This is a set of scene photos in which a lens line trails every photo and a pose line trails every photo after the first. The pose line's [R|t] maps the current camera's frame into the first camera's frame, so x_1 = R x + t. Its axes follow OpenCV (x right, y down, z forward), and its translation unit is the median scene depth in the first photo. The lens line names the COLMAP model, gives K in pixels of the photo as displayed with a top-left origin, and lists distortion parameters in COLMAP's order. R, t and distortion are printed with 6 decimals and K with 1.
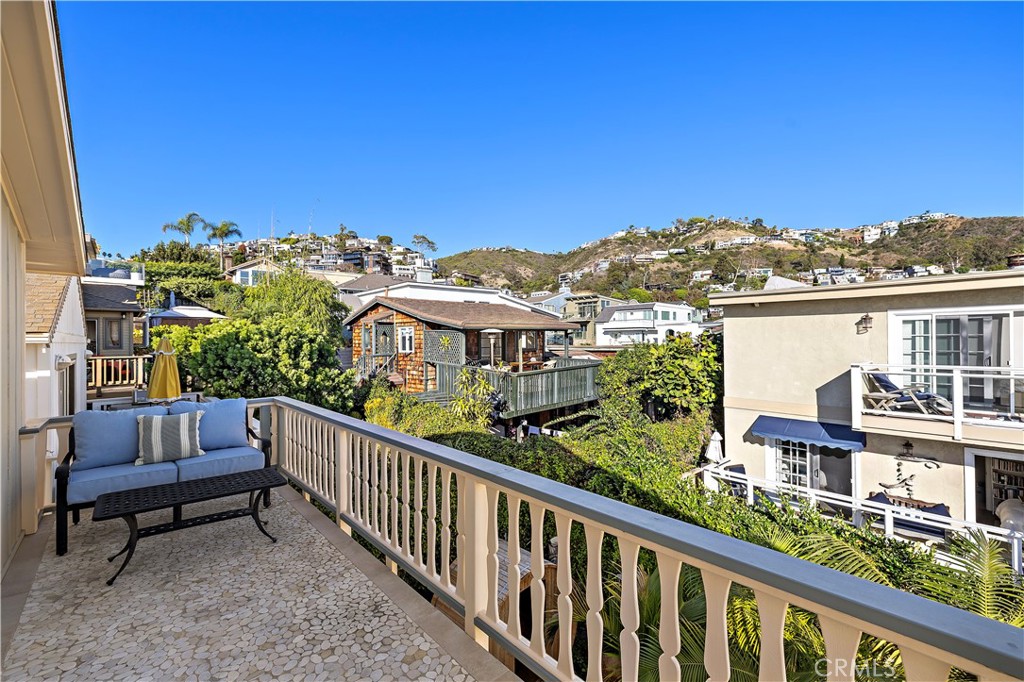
lens RADIAL K [[430.8, 0, 514.9], [0, 430.8, 336.5], [0, 0, 1]] dist [0.000072, -0.000268]
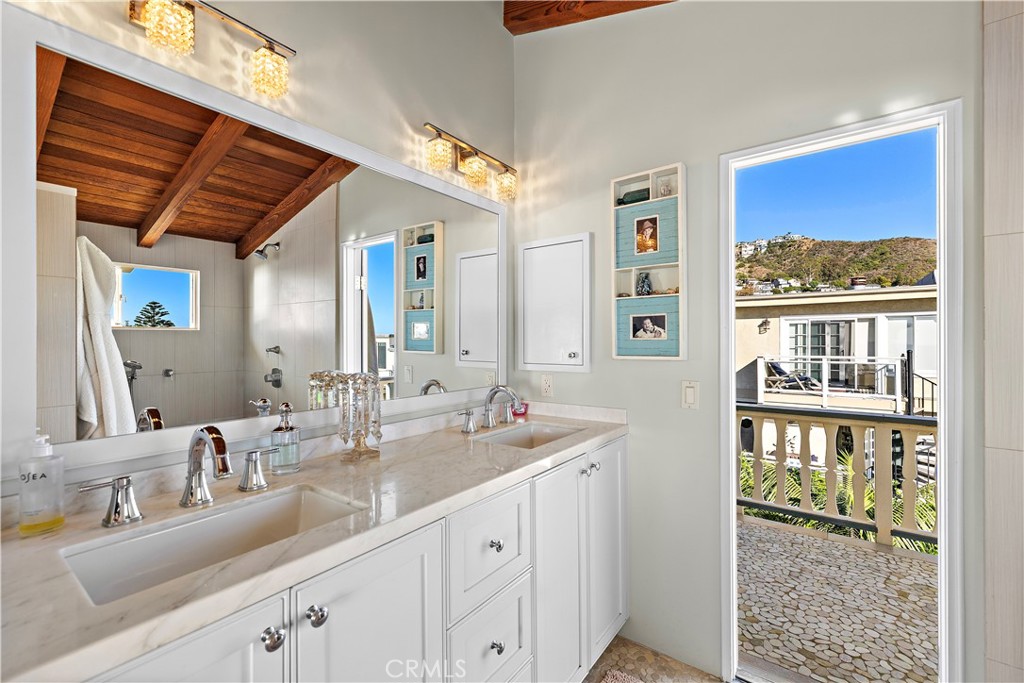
lens RADIAL K [[430.8, 0, 514.9], [0, 430.8, 337.0], [0, 0, 1]] dist [0.000072, -0.000268]
pose [[0.980164, 0.006465, 0.198084, -0.235603], [-0.006323, 0.999979, -0.001350, 0.012600], [-0.198089, 0.000071, 0.980184, -0.176788]]
